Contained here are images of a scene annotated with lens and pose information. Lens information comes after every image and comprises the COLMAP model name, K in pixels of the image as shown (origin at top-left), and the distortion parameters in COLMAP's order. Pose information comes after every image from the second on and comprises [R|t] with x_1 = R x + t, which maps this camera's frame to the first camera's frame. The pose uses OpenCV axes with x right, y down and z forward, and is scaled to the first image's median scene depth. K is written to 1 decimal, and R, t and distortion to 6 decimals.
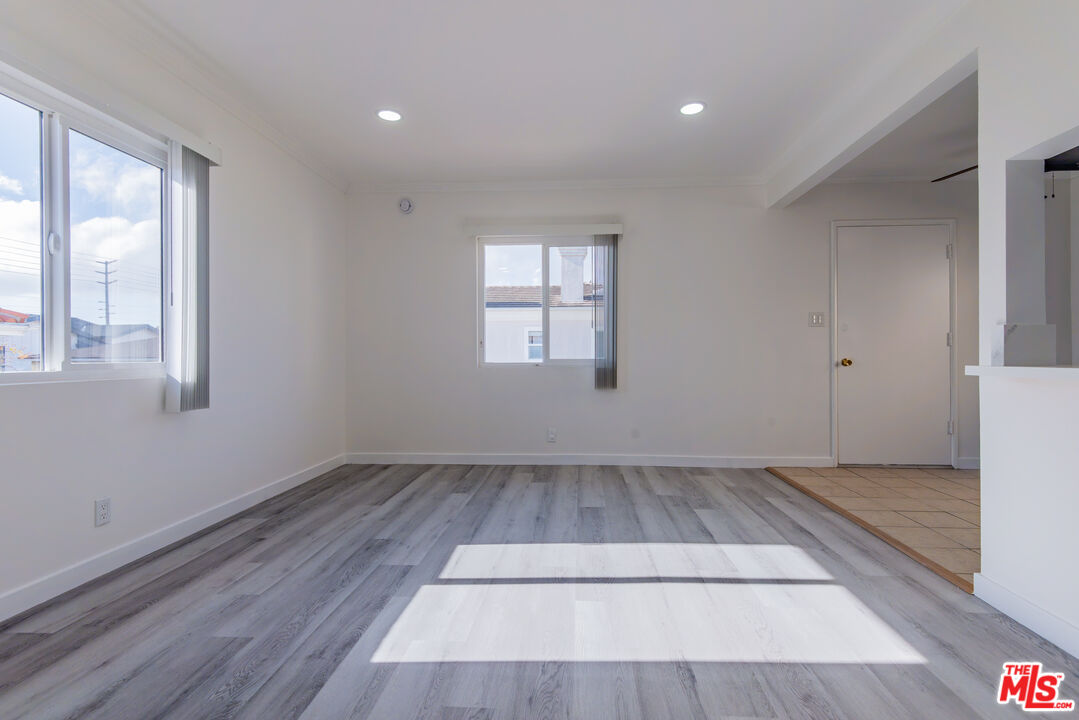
lens RADIAL K [[498.0, 0, 543.6], [0, 498.0, 357.3], [0, 0, 1]] dist [0.034304, -0.019731]
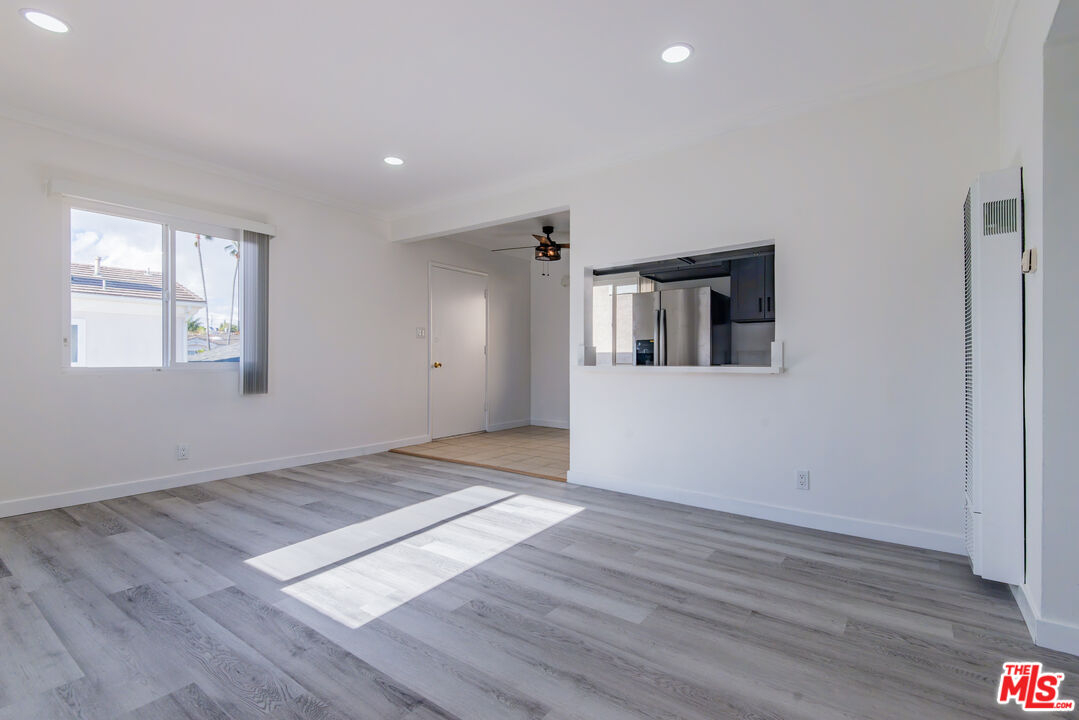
lens RADIAL K [[498.0, 0, 543.6], [0, 498.0, 357.3], [0, 0, 1]] dist [0.034304, -0.019731]
pose [[0.544467, 0.009169, 0.838732, -0.835247], [-0.003568, 0.999957, -0.008616, 0.000870], [-0.838775, 0.001699, 0.544476, 0.018714]]
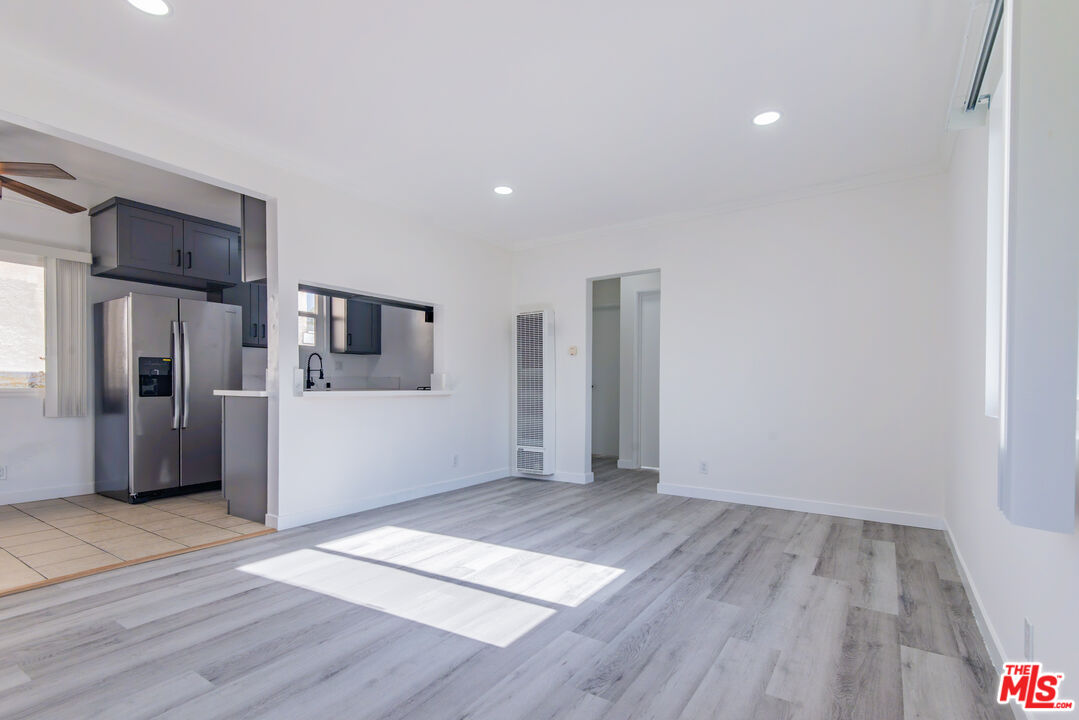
lens RADIAL K [[517.9, 0, 544.2], [0, 517.9, 373.2], [0, 0, 1]] dist [0.040002, -0.023708]
pose [[-0.868137, 0.009934, 0.496225, -0.762876], [-0.003023, 0.999675, -0.025302, -0.004006], [-0.496315, -0.023466, -0.867825, 2.070406]]
